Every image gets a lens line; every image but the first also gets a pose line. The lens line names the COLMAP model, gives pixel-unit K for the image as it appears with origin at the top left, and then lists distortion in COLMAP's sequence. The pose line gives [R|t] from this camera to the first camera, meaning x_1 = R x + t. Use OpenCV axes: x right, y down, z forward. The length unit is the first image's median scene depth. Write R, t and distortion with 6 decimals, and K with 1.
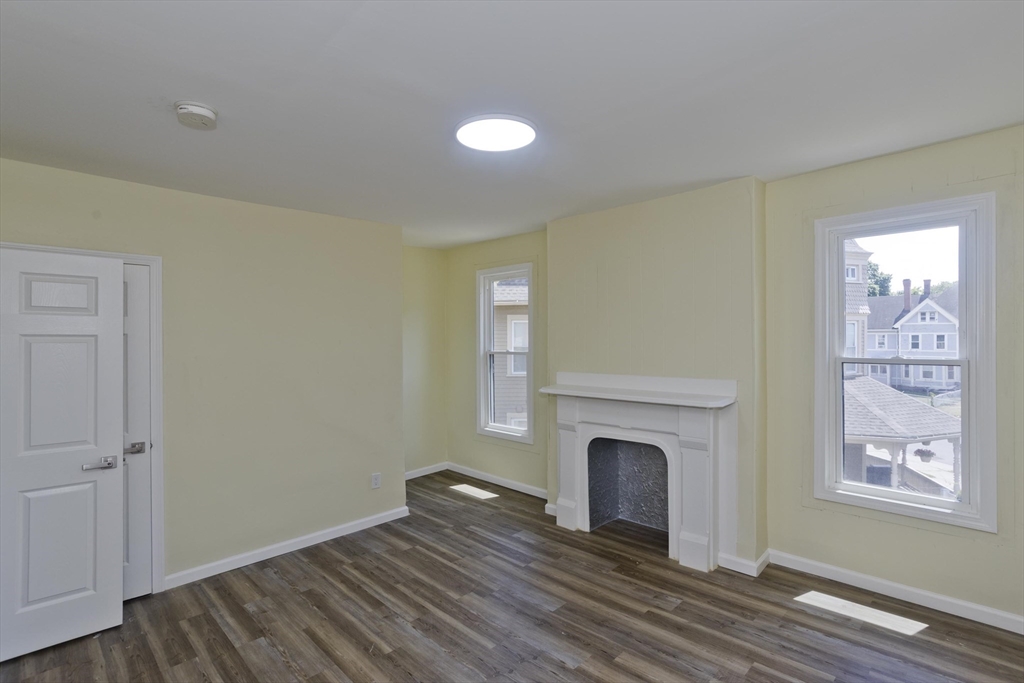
lens RADIAL K [[501.8, 0, 516.9], [0, 501.8, 330.8], [0, 0, 1]] dist [-0.050493, 0.028804]
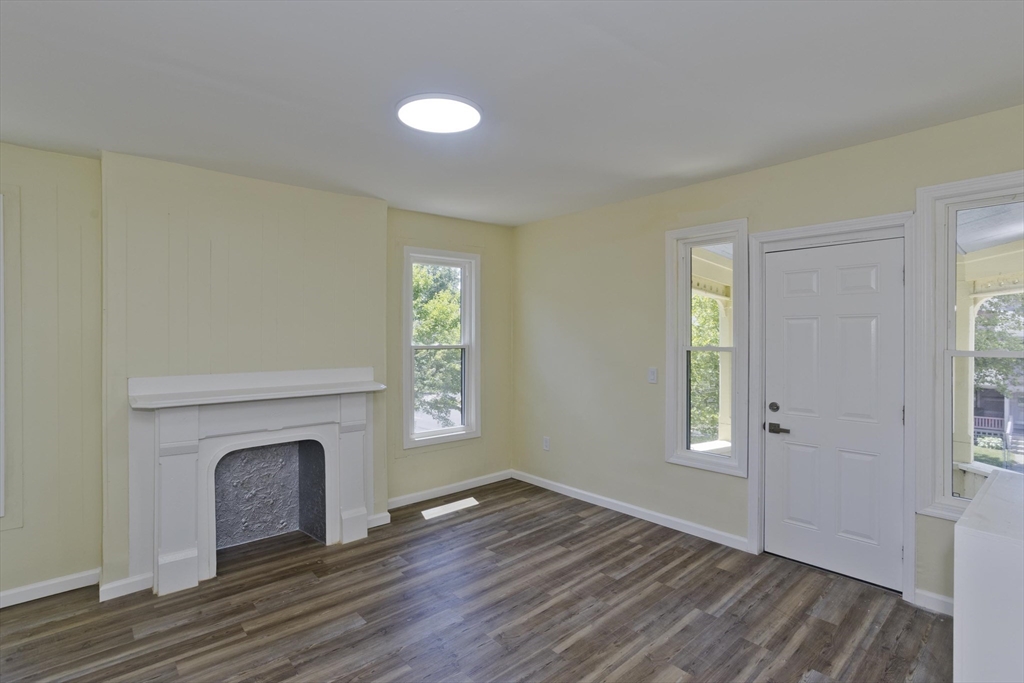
lens RADIAL K [[501.8, 0, 516.9], [0, 501.8, 330.8], [0, 0, 1]] dist [-0.050493, 0.028804]
pose [[0.060316, 0.018733, 0.998004, -0.766336], [-0.013735, 0.999745, -0.017935, 0.032094], [-0.998085, -0.012626, 0.060558, 0.612690]]
